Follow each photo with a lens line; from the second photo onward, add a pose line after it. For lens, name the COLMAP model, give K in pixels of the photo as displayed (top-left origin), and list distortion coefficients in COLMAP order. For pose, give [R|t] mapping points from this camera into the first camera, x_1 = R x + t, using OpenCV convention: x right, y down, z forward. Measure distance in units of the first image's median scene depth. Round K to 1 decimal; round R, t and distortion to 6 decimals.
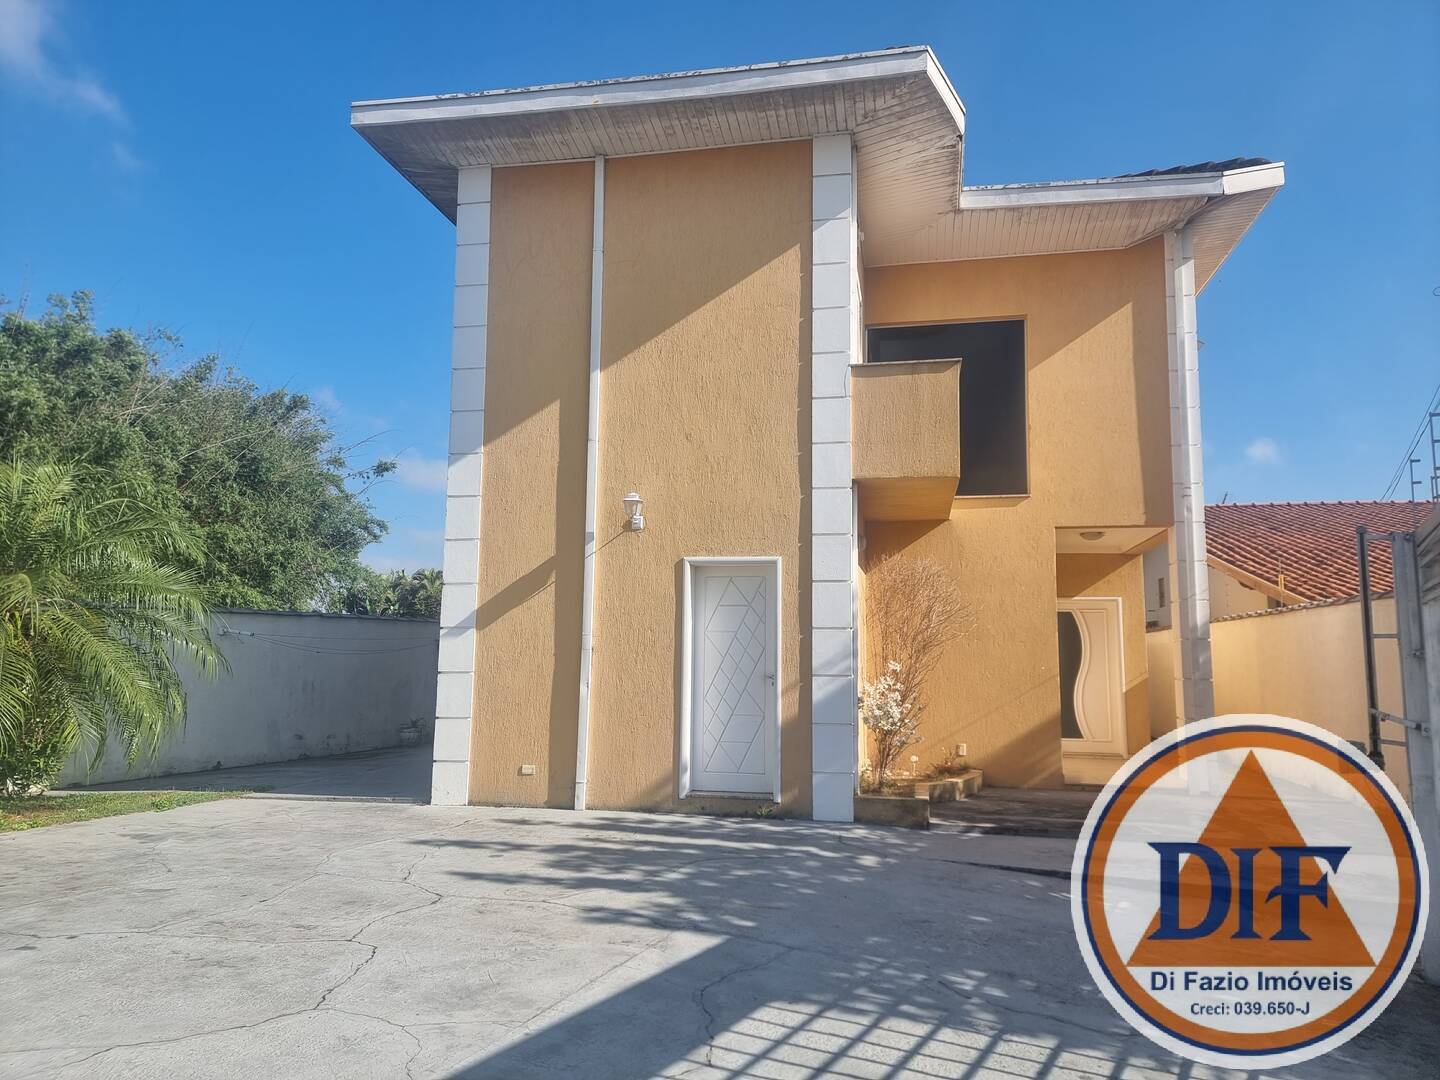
lens RADIAL K [[992.8, 0, 716.5], [0, 992.8, 544.3], [0, 0, 1]] dist [0.052724, -0.003952]
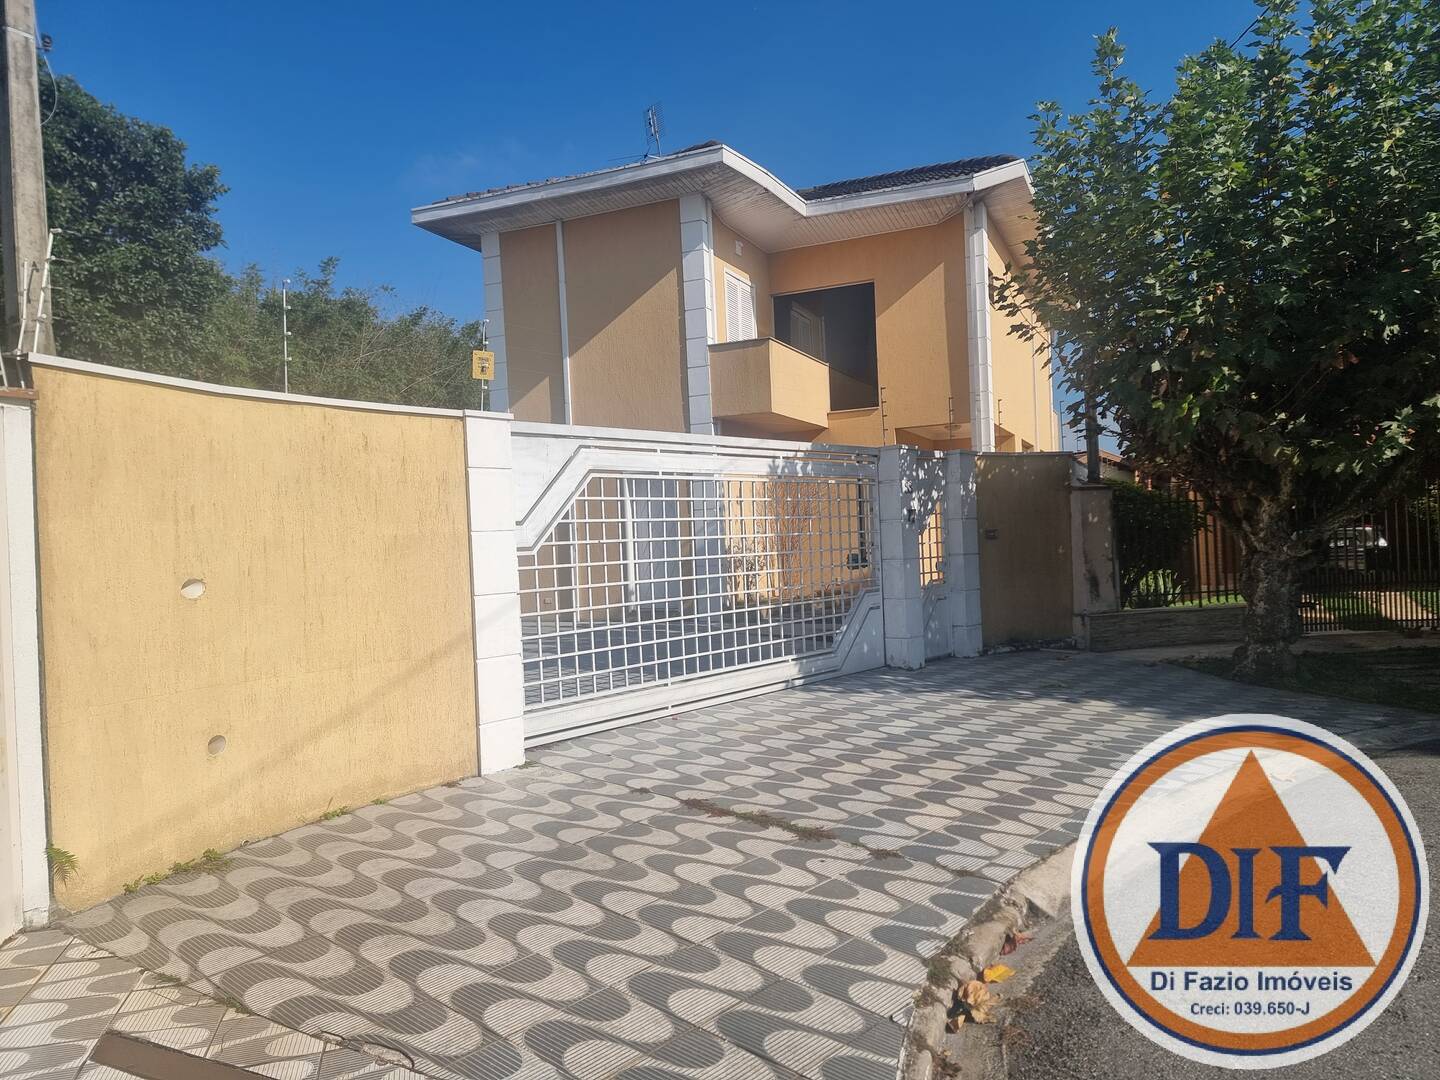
lens RADIAL K [[992.8, 0, 720.5], [0, 992.8, 534.2], [0, 0, 1]] dist [0.052724, -0.003952]
pose [[0.973937, -0.053897, -0.220324, 0.443977], [0.078862, 0.991220, 0.106126, -0.042634], [0.212670, -0.120735, 0.969636, -0.523426]]
